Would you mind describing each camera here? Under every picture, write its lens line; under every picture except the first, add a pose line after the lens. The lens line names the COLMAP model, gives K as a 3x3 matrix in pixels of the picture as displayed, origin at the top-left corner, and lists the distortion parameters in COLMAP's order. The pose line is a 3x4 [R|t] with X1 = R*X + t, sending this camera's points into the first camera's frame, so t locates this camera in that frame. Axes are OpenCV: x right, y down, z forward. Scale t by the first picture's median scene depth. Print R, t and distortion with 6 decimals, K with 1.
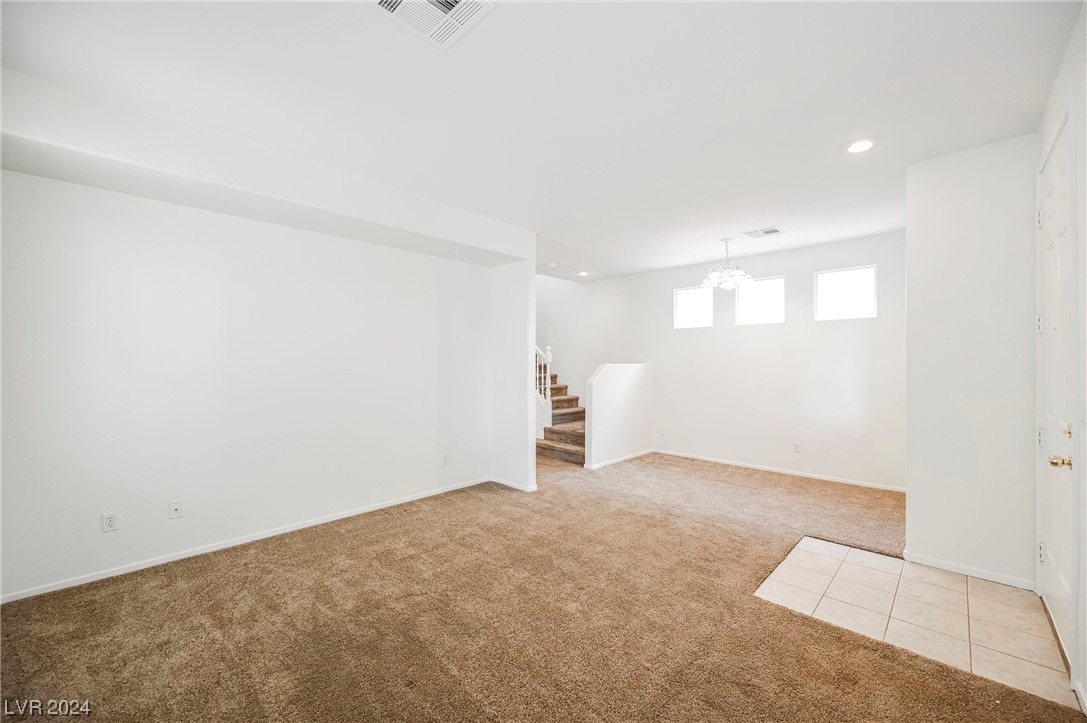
lens RADIAL K [[426.0, 0, 543.7], [0, 426.0, 360.2], [0, 0, 1]] dist [-0.001390, -0.000062]
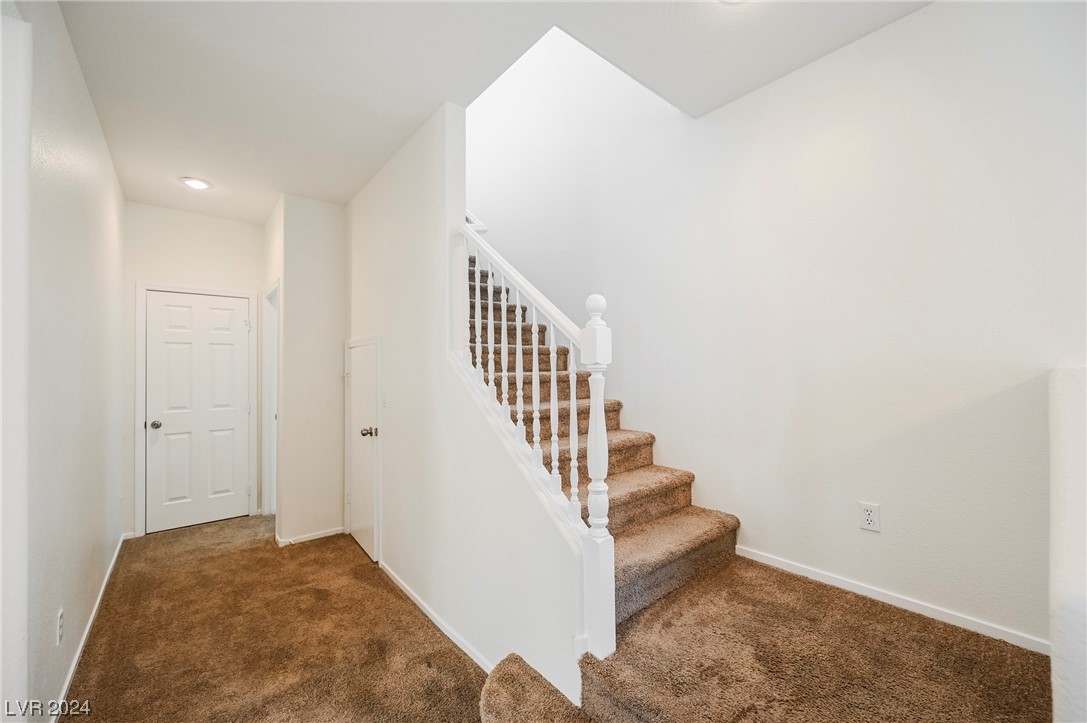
lens RADIAL K [[426.0, 0, 547.0], [0, 426.0, 363.2], [0, 0, 1]] dist [-0.001390, -0.000062]
pose [[0.994398, -0.010603, -0.105165, 0.008153], [0.009151, 0.999856, -0.014280, 0.006514], [0.105301, 0.013237, 0.994352, 0.773618]]
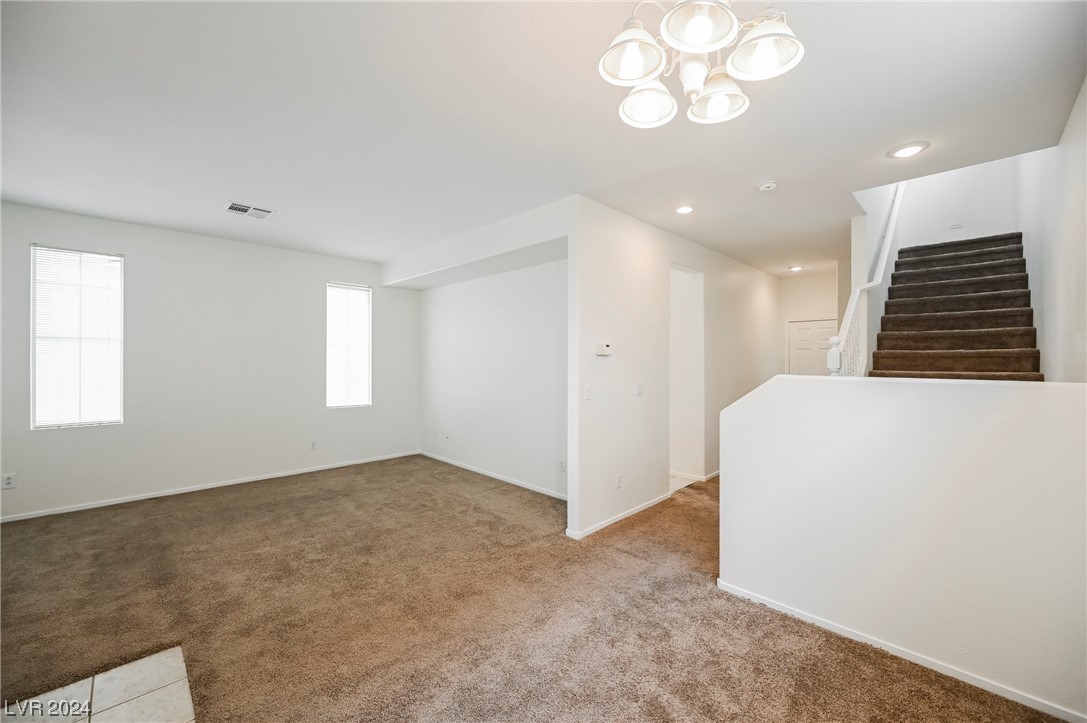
lens RADIAL K [[426.0, 0, 542.9], [0, 426.0, 360.0], [0, 0, 1]] dist [-0.001390, -0.000062]
pose [[-0.023226, 0.000266, -0.999730, 0.513389], [-0.001462, 0.999999, 0.000300, -0.005797], [0.999729, 0.001468, -0.023226, 0.675291]]
